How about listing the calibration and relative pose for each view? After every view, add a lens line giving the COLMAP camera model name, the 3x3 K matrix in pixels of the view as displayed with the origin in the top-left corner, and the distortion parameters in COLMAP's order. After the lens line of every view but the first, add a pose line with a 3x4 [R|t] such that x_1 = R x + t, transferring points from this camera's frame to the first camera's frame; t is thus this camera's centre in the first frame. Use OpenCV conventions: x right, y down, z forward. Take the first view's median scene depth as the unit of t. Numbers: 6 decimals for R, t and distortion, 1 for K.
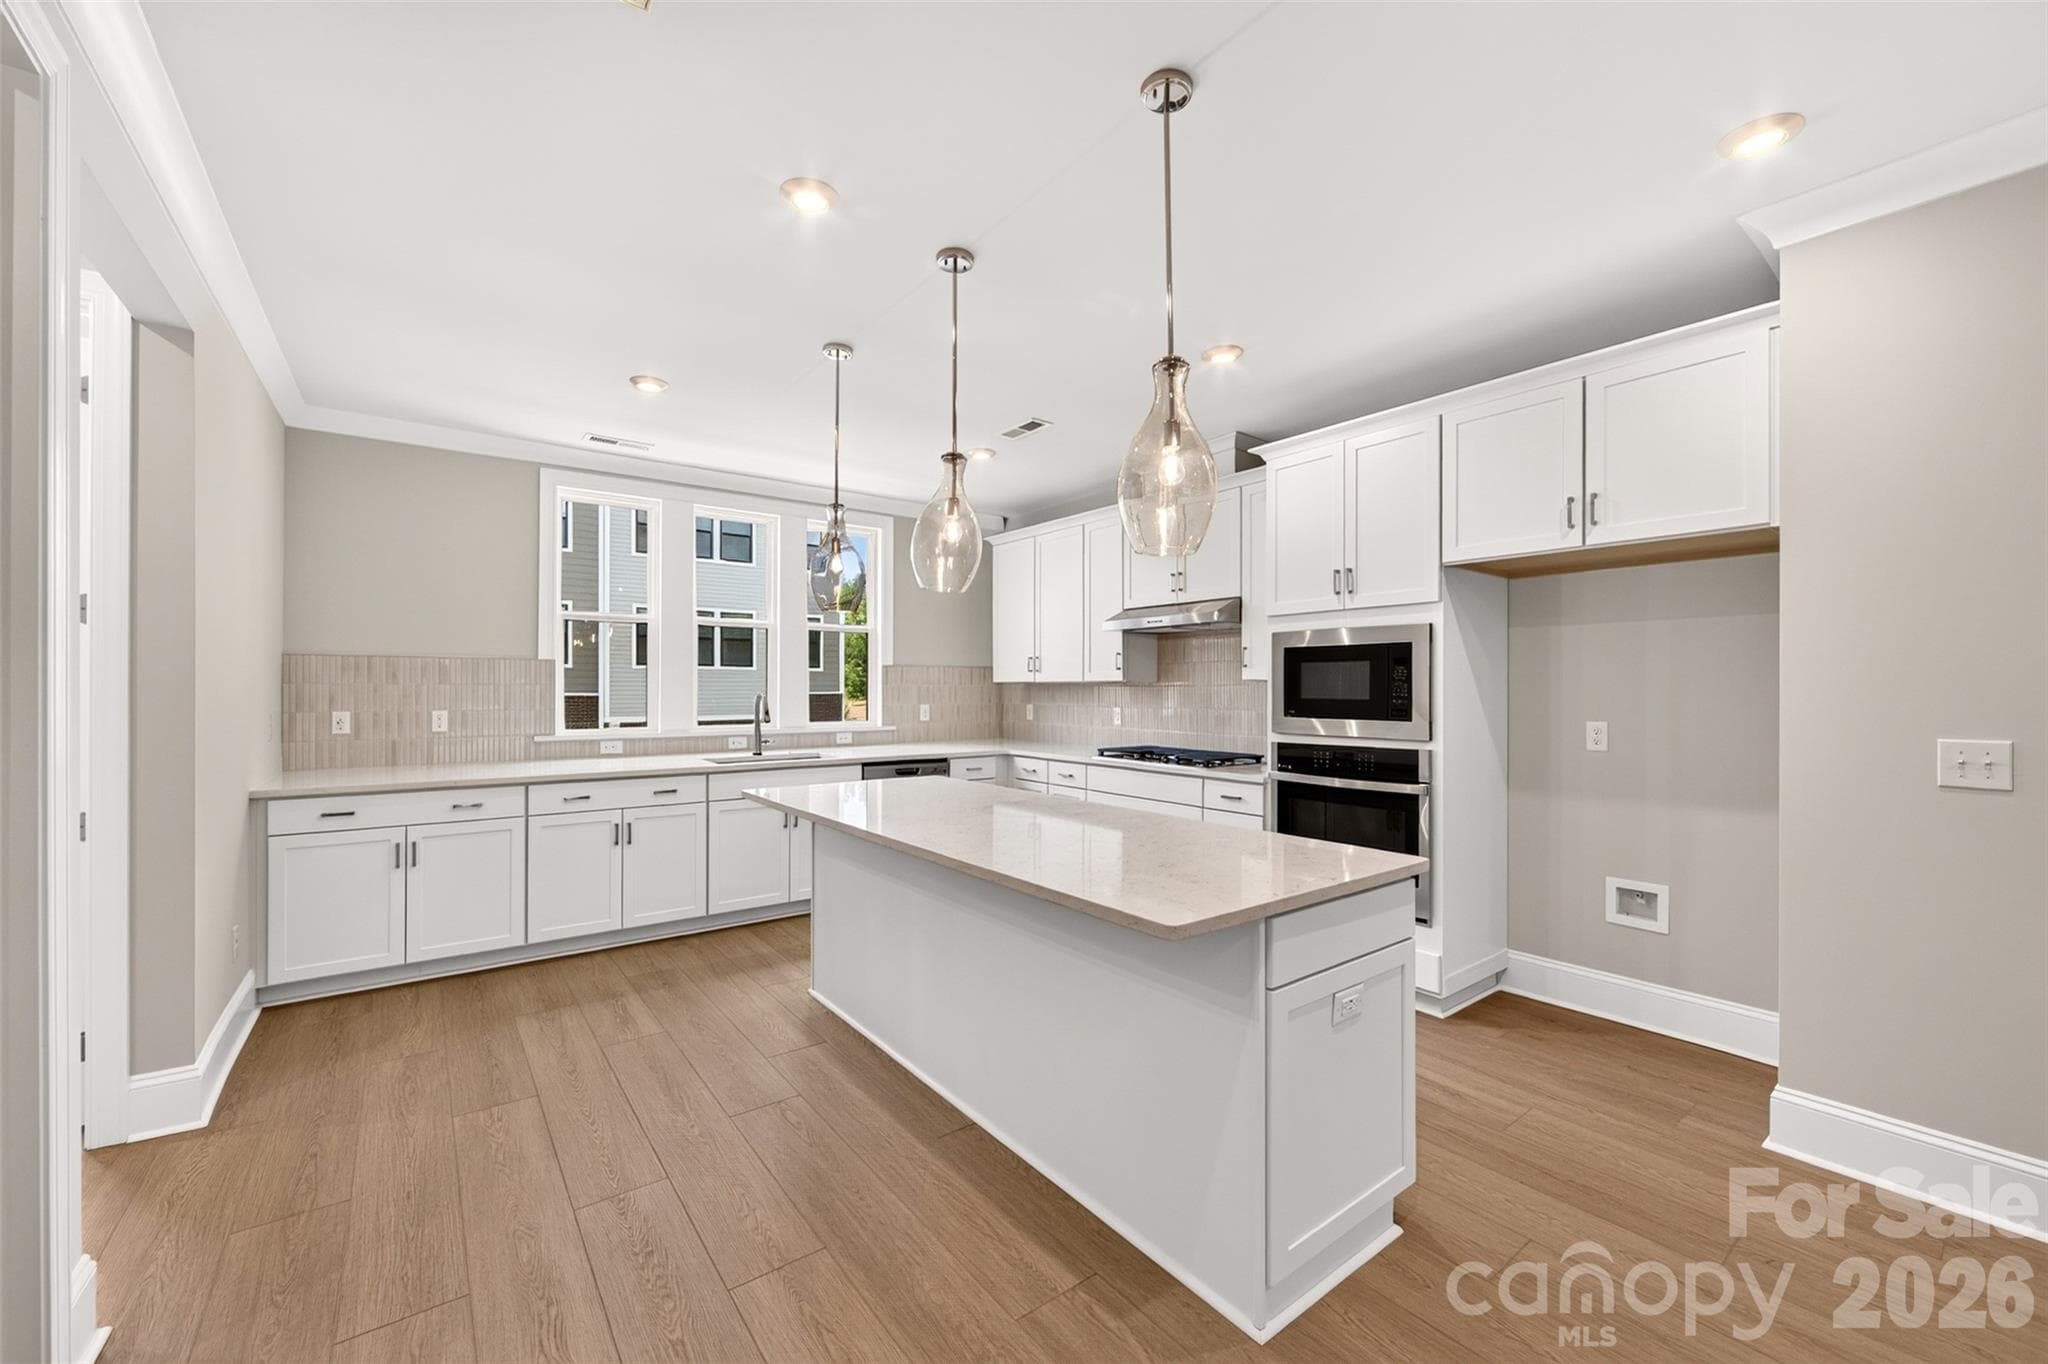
lens RADIAL K [[801.9, 0, 1039.6], [0, 801.9, 688.6], [0, 0, 1]] dist [-0.000032, 0.000110]
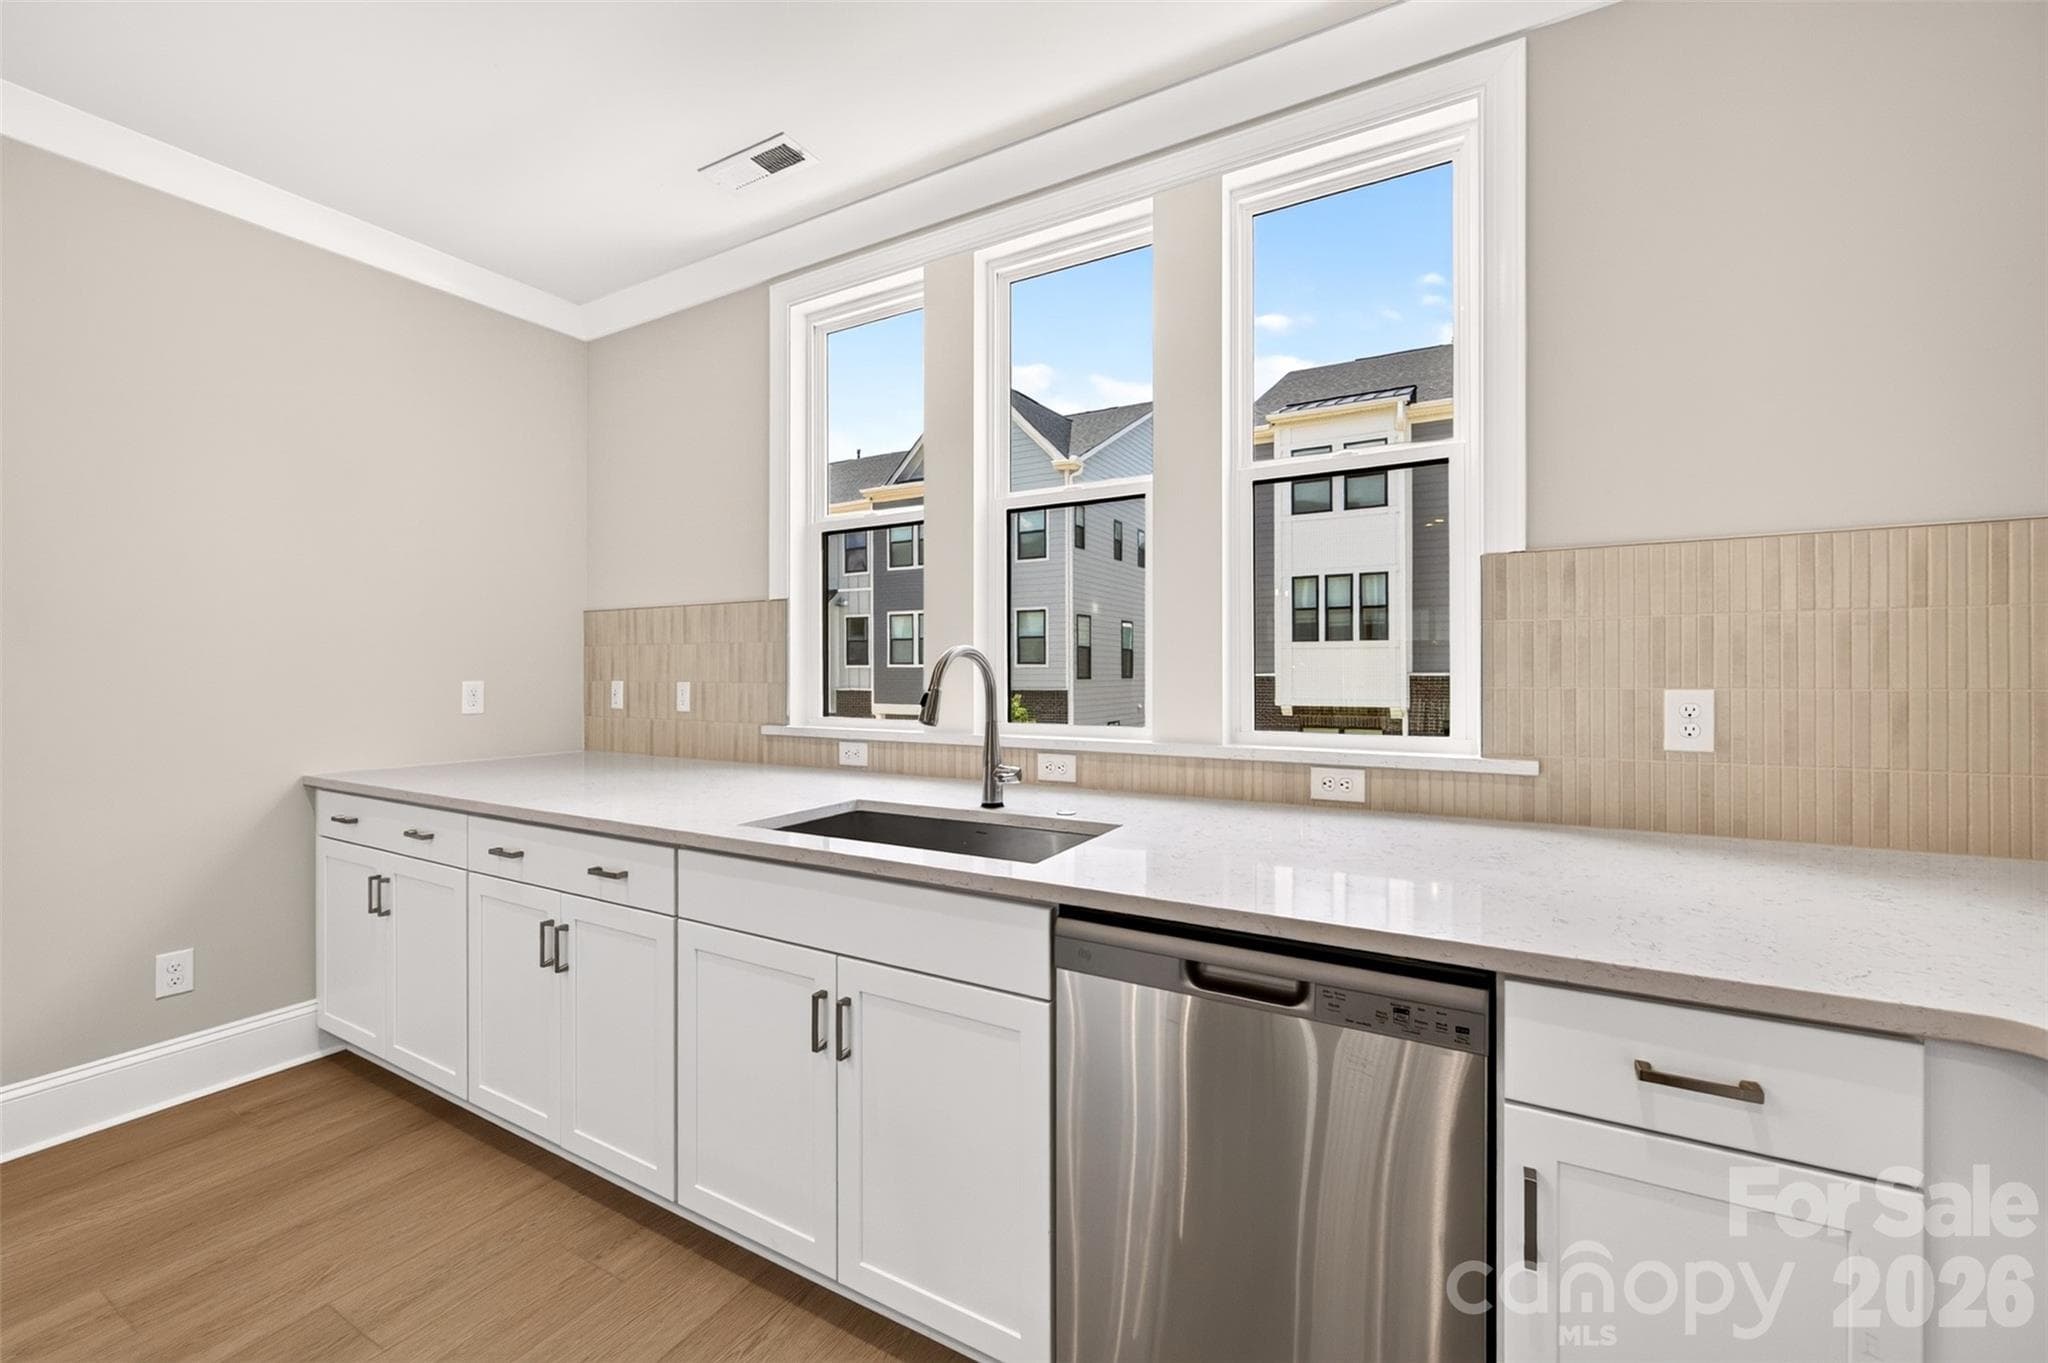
lens RADIAL K [[801.9, 0, 1034.6], [0, 801.9, 682.2], [0, 0, 1]] dist [-0.000032, 0.000110]
pose [[0.391849, 0.009538, -0.919980, 0.019273], [0.000099, 0.999946, 0.010410, 0.019441], [0.920029, -0.004170, 0.391827, 0.951604]]
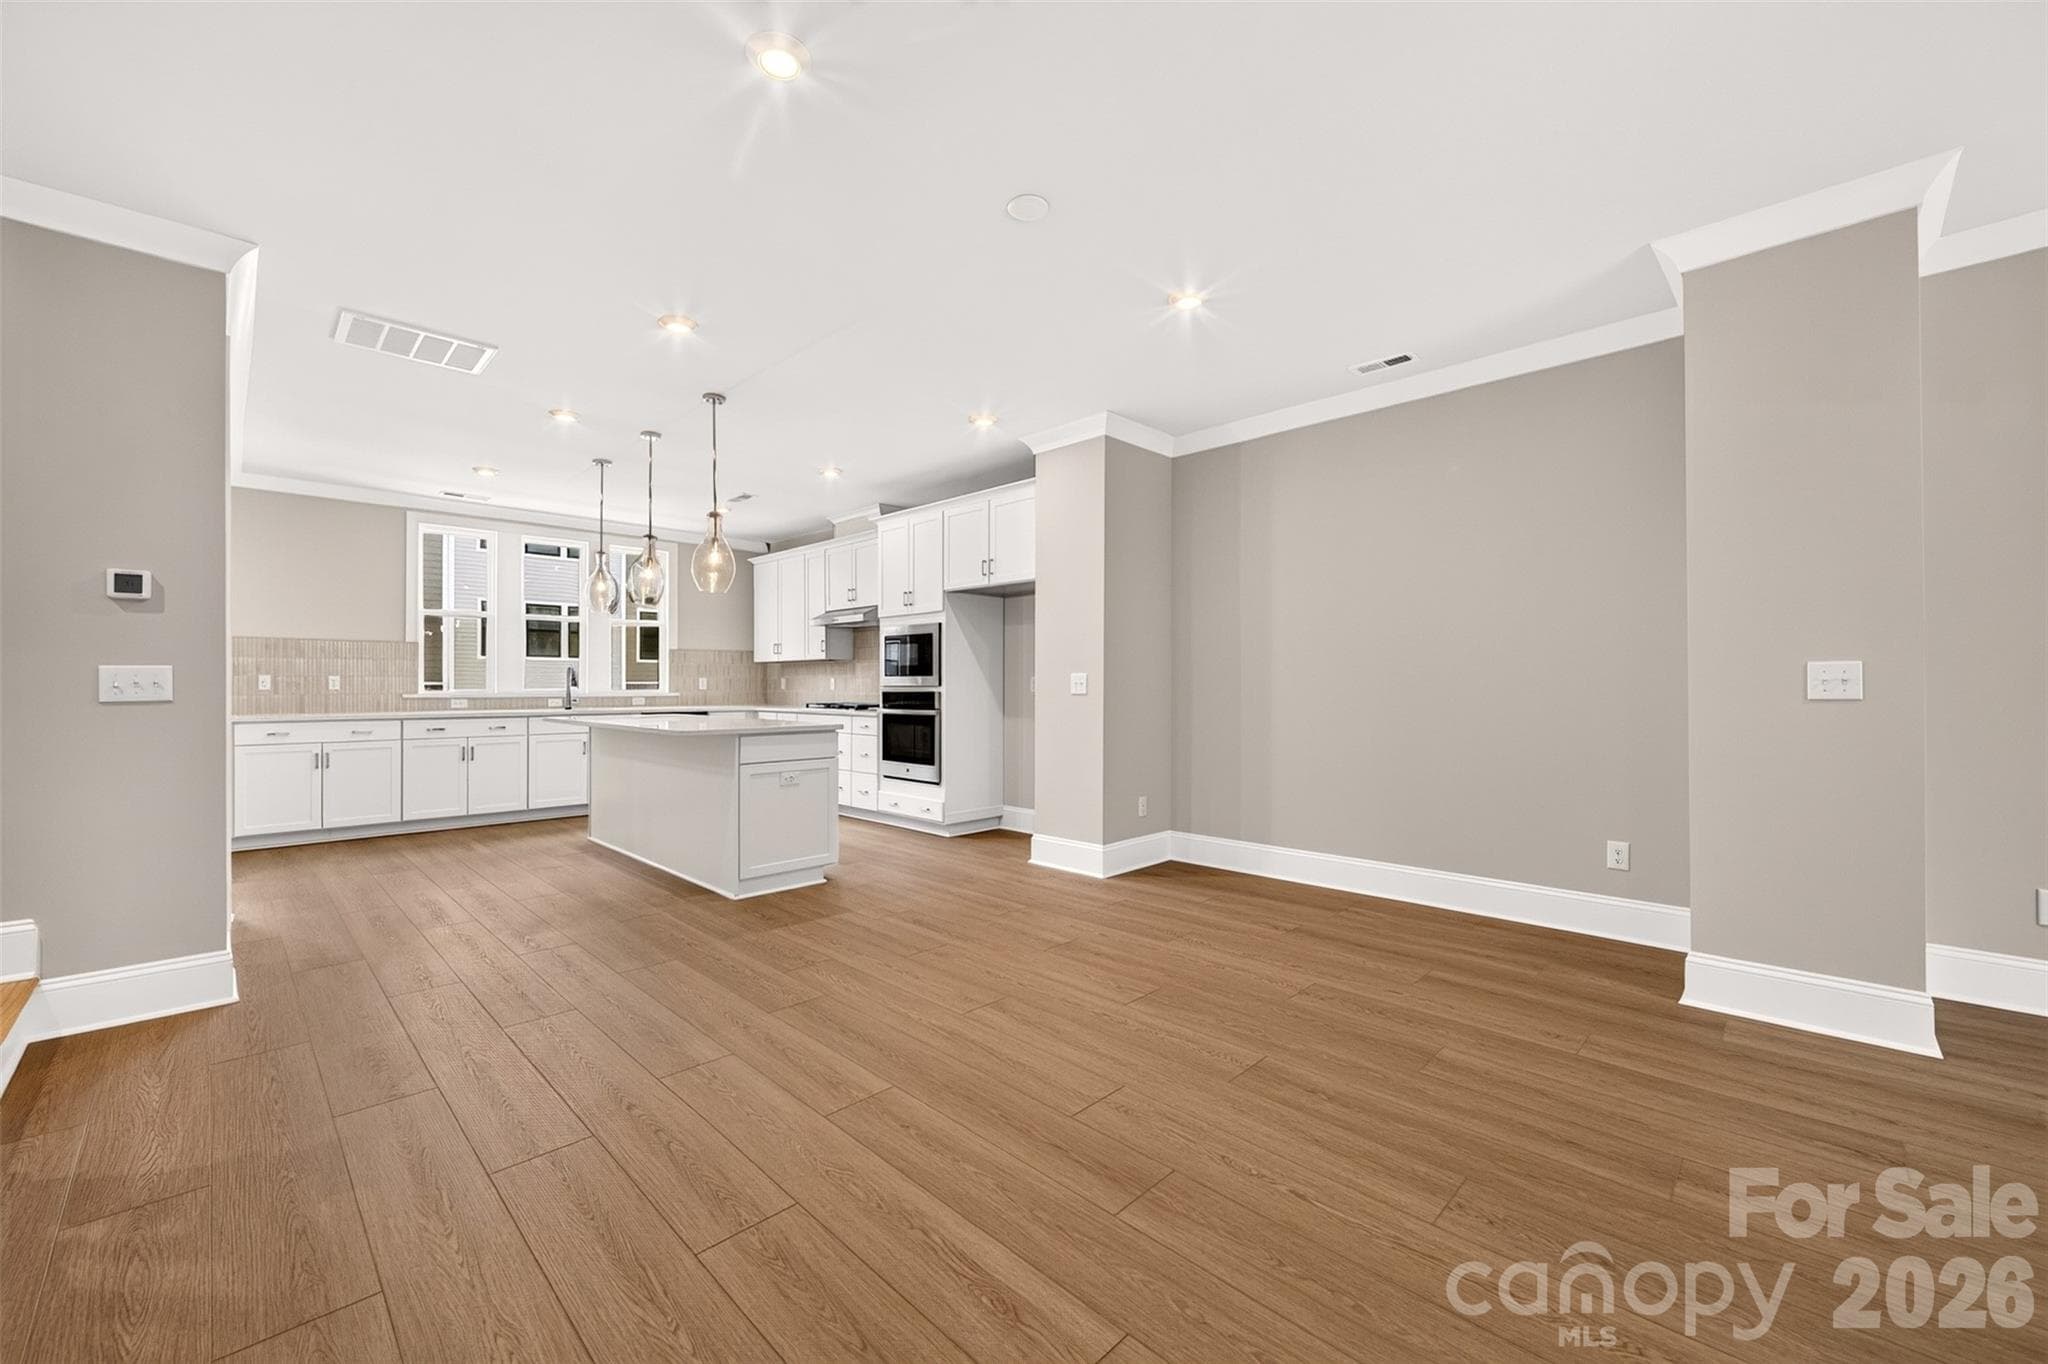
lens RADIAL K [[801.9, 0, 1030.4], [0, 801.9, 681.3], [0, 0, 1]] dist [-0.000032, 0.000110]
pose [[0.991088, -0.001568, 0.133202, 0.314701], [0.002125, 0.999990, -0.004039, 0.043456], [-0.133195, 0.004286, 0.991081, -0.609467]]
